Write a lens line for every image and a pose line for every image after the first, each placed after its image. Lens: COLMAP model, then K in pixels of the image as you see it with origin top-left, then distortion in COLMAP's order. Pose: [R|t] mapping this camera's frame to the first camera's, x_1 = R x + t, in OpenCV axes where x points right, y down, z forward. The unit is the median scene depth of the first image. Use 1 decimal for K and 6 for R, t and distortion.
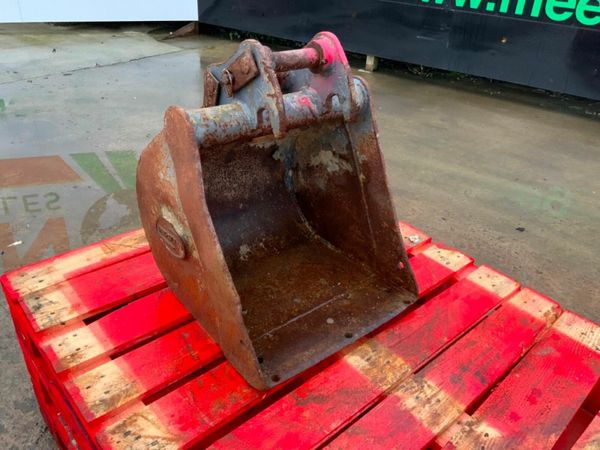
lens RADIAL K [[494.8, 0, 301.0], [0, 494.8, 226.9], [0, 0, 1]] dist [0.075445, -0.142887]
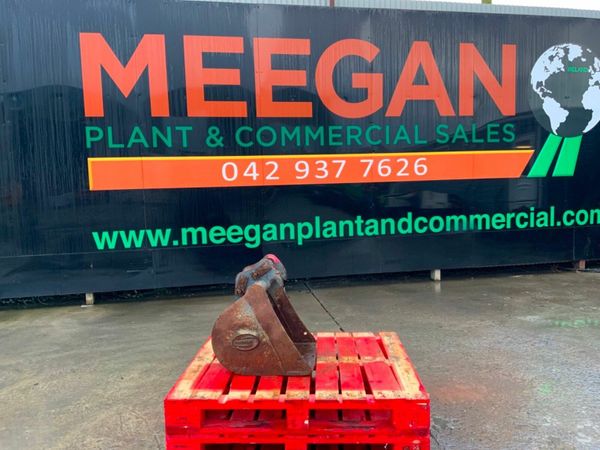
lens RADIAL K [[494.8, 0, 301.0], [0, 494.8, 226.9], [0, 0, 1]] dist [0.075445, -0.142887]
pose [[0.692578, -0.136041, 0.708399, -1.544893], [0.427841, 0.868139, -0.251568, 0.234319], [-0.580765, 0.477312, 0.659458, -0.920293]]
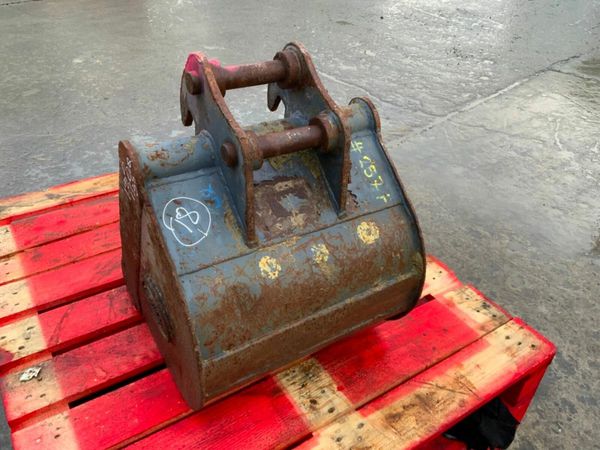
lens RADIAL K [[494.8, 0, 301.0], [0, 494.8, 226.9], [0, 0, 1]] dist [0.075445, -0.142887]
pose [[-0.984293, -0.166674, 0.058207, -0.164550], [-0.012117, 0.392701, 0.919586, -0.830909], [-0.176129, 0.904437, -0.388552, 1.257729]]
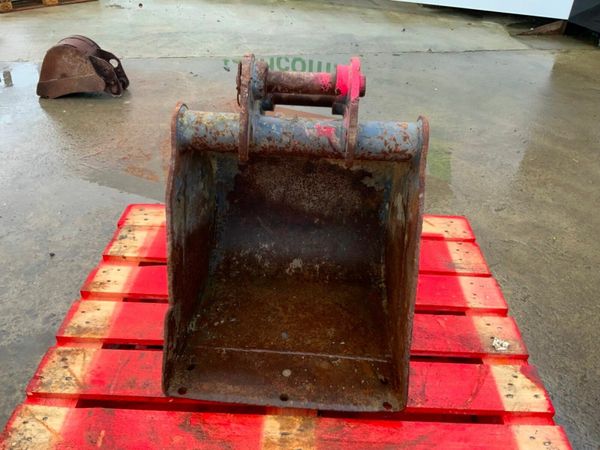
lens RADIAL K [[494.8, 0, 301.0], [0, 494.8, 226.9], [0, 0, 1]] dist [0.075445, -0.142887]
pose [[0.733307, 0.359220, -0.577254, 0.467566], [-0.343760, 0.928404, 0.141048, -0.177051], [0.586592, 0.095006, 0.804291, 0.251797]]
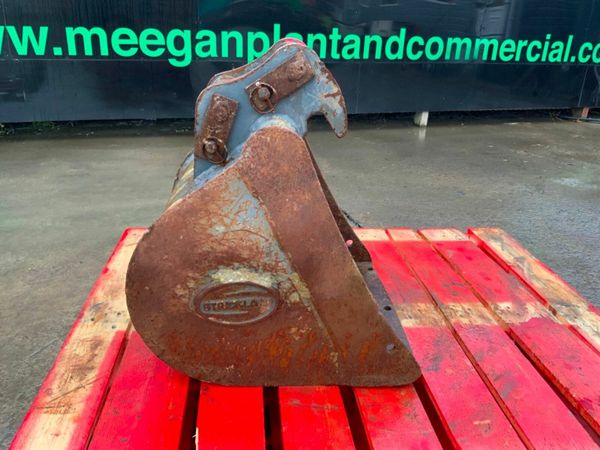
lens RADIAL K [[494.8, 0, 301.0], [0, 494.8, 226.9], [0, 0, 1]] dist [0.075445, -0.142887]
pose [[0.579537, -0.347670, 0.737063, -0.668022], [0.412675, 0.905098, 0.102454, -0.114871], [-0.702734, 0.244792, 0.668013, 0.335911]]
